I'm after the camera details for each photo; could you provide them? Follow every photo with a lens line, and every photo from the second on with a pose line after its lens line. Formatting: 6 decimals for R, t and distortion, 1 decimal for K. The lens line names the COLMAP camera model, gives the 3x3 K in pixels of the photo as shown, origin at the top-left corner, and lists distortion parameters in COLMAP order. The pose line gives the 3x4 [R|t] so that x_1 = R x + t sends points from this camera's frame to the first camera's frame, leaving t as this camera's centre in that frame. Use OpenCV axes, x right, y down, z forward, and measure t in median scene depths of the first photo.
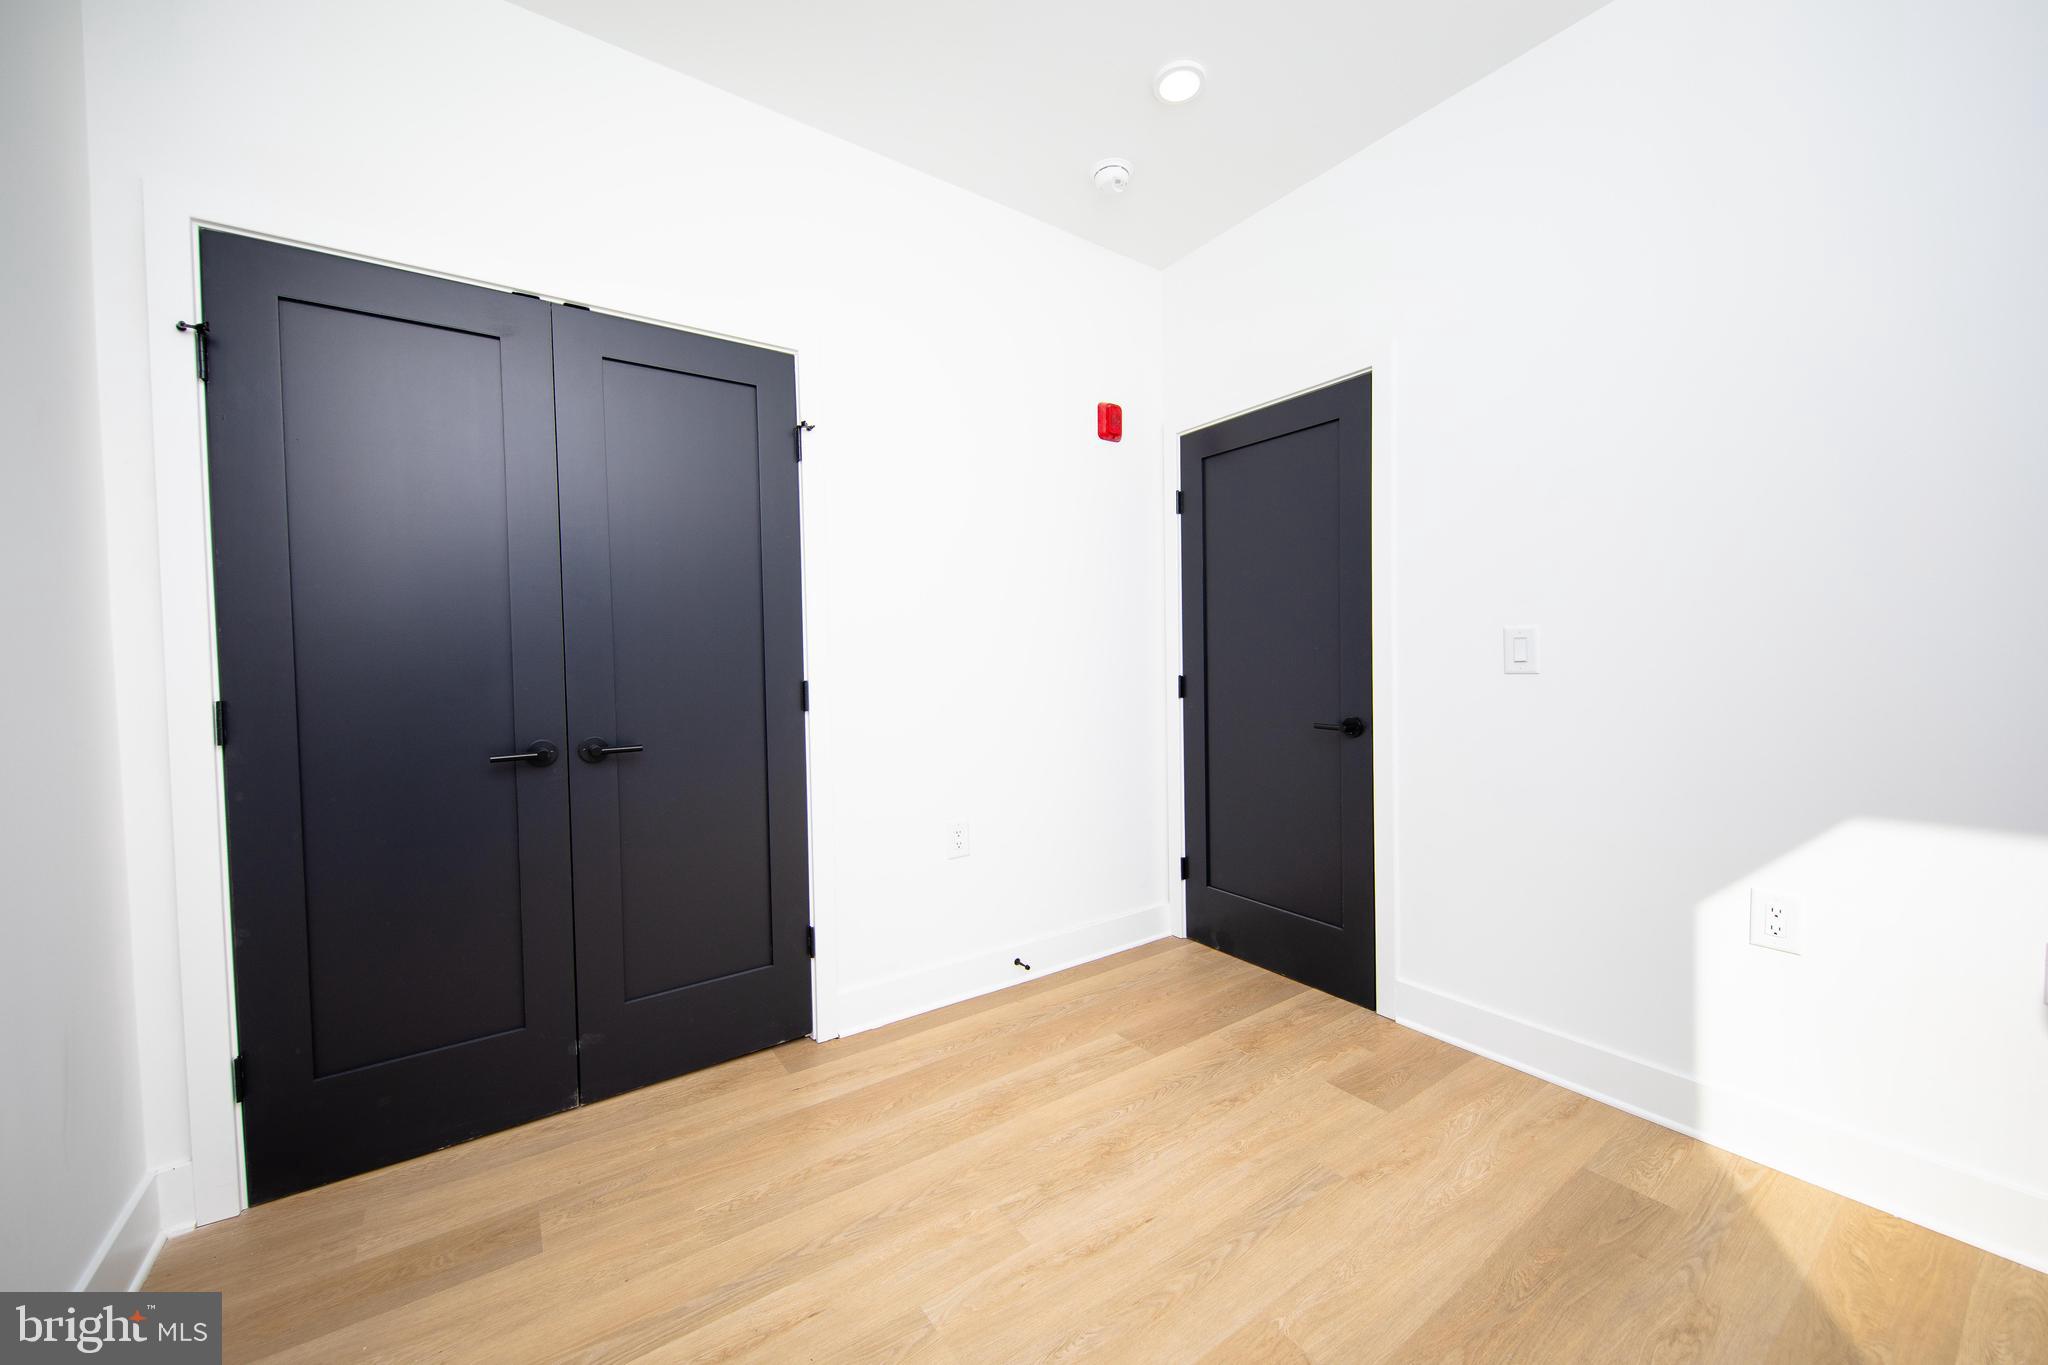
lens RADIAL K [[772.8, 0, 1024.0], [0, 772.8, 682.5], [0, 0, 1]] dist [0.000122, -0.000120]
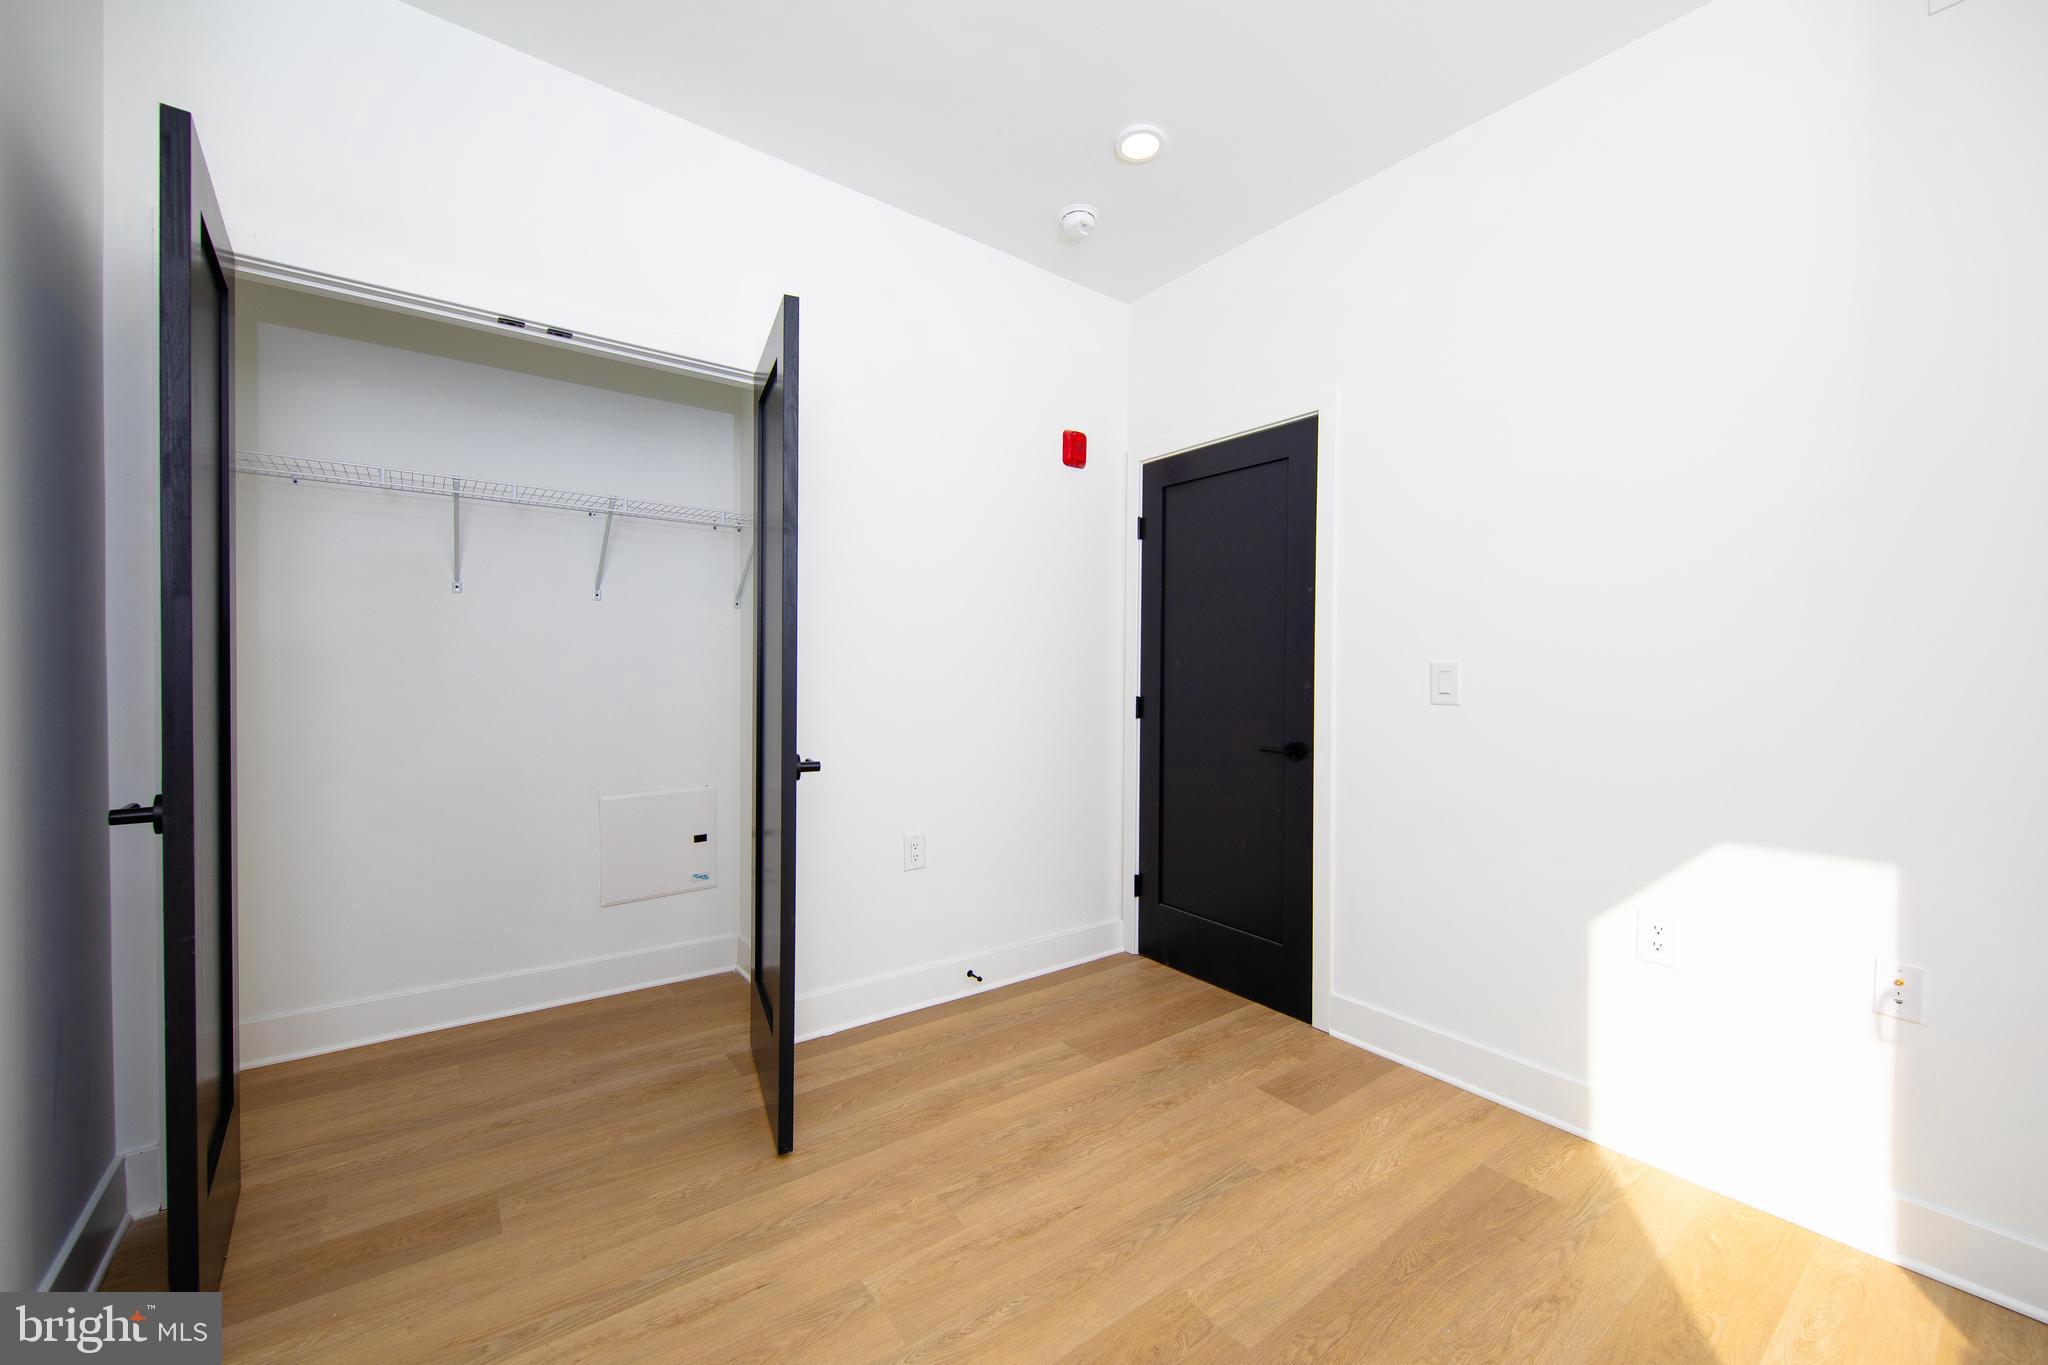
lens RADIAL K [[806.2, 0, 1024.0], [0, 806.2, 682.5], [0, 0, 1]] dist [0.001850, 0.000093]
pose [[0.999121, 0.025480, 0.033275, 0.027719], [-0.024957, 0.999560, -0.016047, -0.012189], [-0.033669, 0.015202, 0.999317, -0.116566]]
